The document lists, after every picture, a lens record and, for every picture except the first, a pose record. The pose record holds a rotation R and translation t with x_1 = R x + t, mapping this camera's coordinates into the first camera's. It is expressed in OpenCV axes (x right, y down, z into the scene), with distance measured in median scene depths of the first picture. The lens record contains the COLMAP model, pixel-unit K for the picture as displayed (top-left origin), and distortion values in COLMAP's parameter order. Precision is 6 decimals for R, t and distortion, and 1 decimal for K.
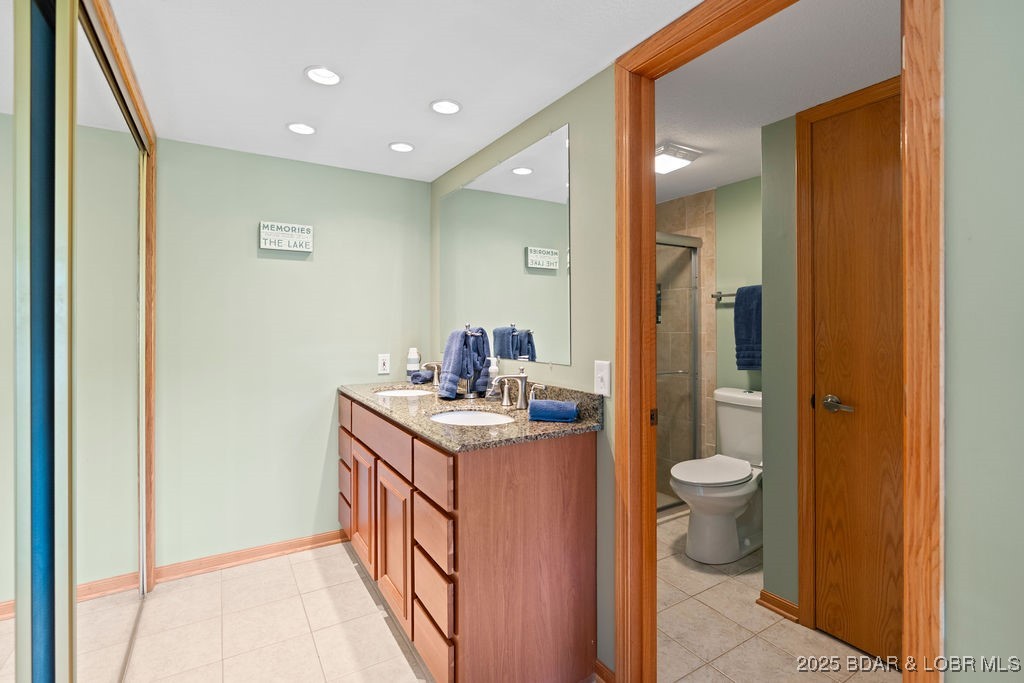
lens RADIAL K [[470.3, 0, 510.5], [0, 470.3, 326.5], [0, 0, 1]] dist [-0.012990, 0.006119]
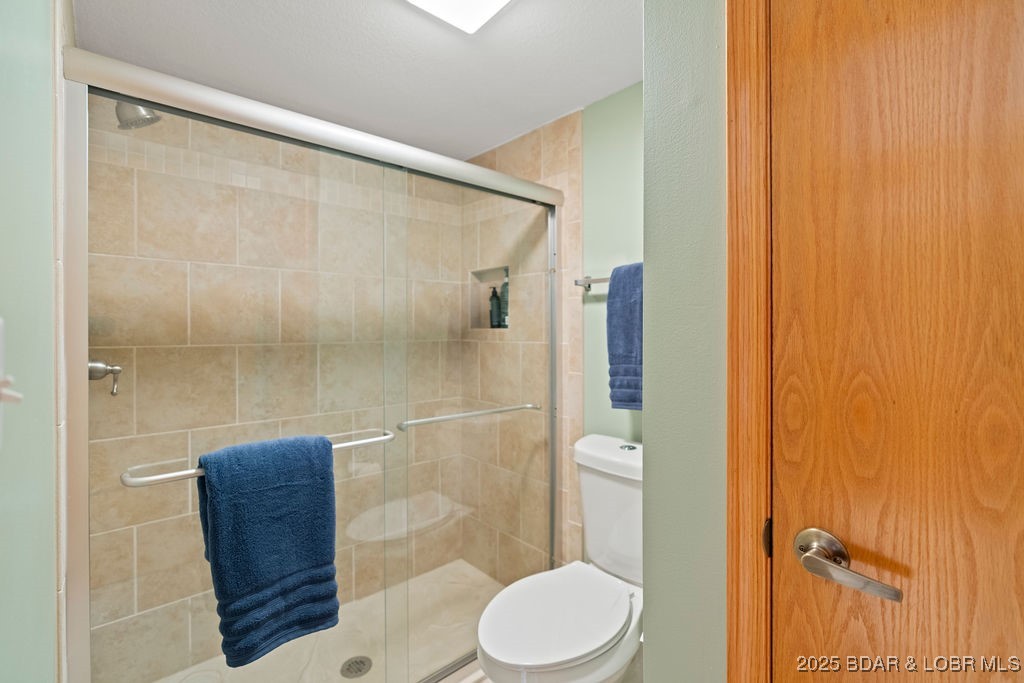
lens RADIAL K [[470.3, 0, 512.7], [0, 470.3, 333.0], [0, 0, 1]] dist [-0.012990, 0.006119]
pose [[0.981911, 0.000440, 0.189343, 0.227938], [-0.000875, 0.999997, 0.002212, -0.001117], [-0.189342, -0.002338, 0.981909, 0.406910]]
